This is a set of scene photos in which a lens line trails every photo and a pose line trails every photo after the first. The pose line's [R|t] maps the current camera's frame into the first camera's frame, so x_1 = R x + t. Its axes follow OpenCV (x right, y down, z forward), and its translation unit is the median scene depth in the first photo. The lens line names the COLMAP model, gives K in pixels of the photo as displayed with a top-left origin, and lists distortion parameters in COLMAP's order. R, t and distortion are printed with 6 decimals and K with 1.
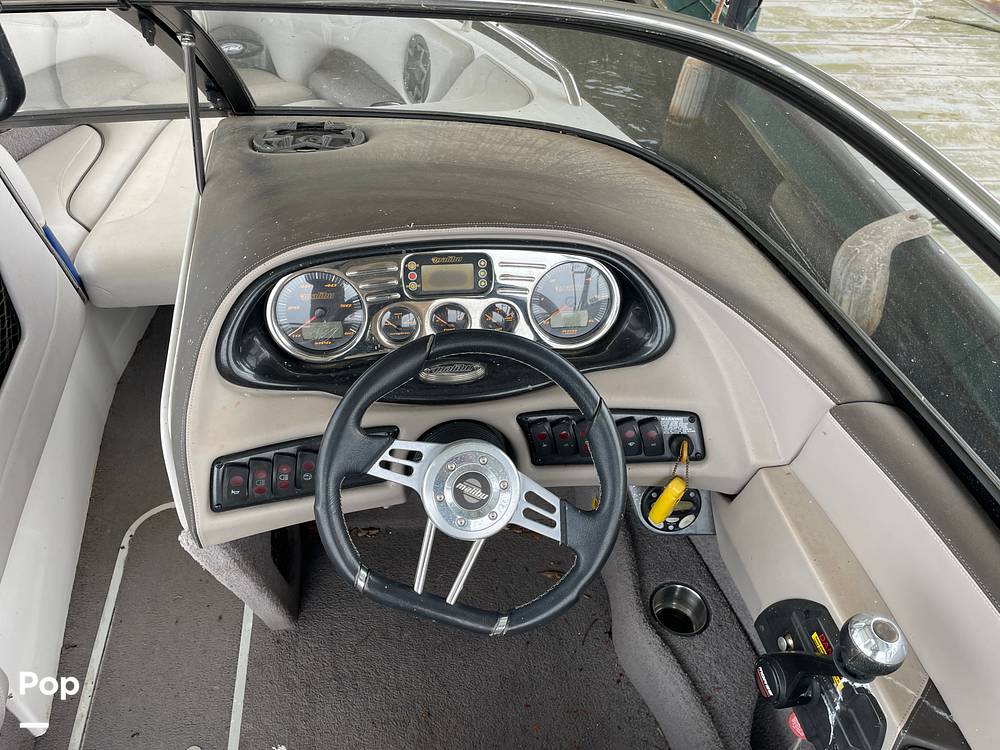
lens RADIAL K [[751.5, 0, 495.8], [0, 751.5, 373.2], [0, 0, 1]] dist [0.068692, -0.089640]
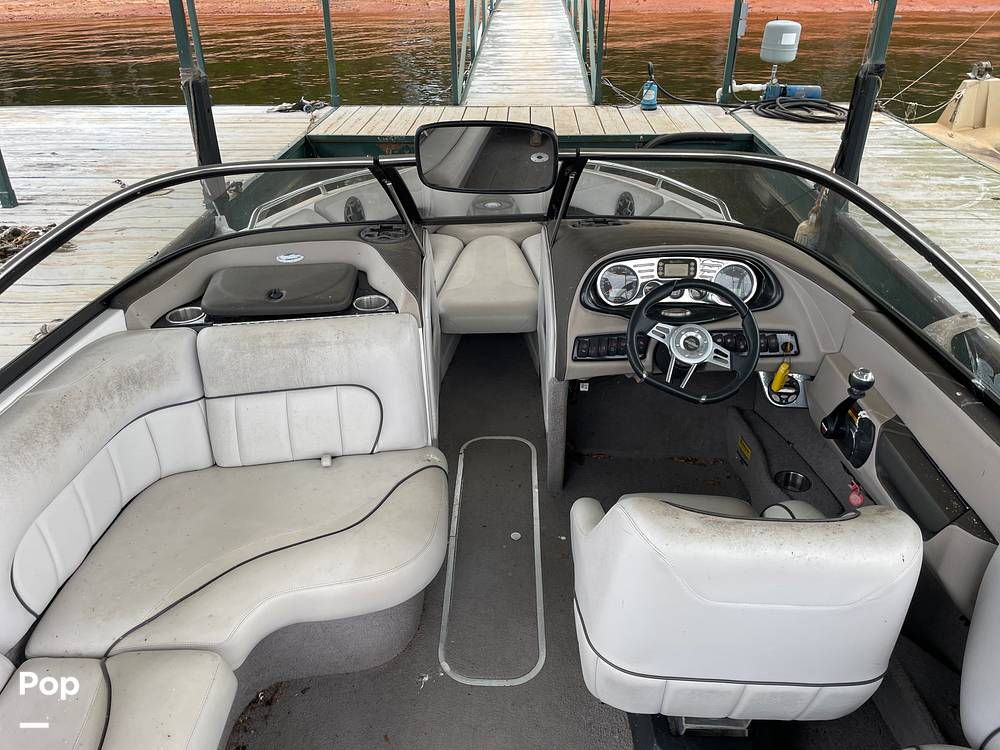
lens RADIAL K [[751.5, 0, 506.4], [0, 751.5, 379.9], [0, 0, 1]] dist [0.068692, -0.089640]
pose [[0.989166, 0.038383, -0.141693, -0.228440], [-0.070557, 0.970723, -0.229604, 0.726926], [0.128731, 0.237114, 0.962915, -1.122823]]
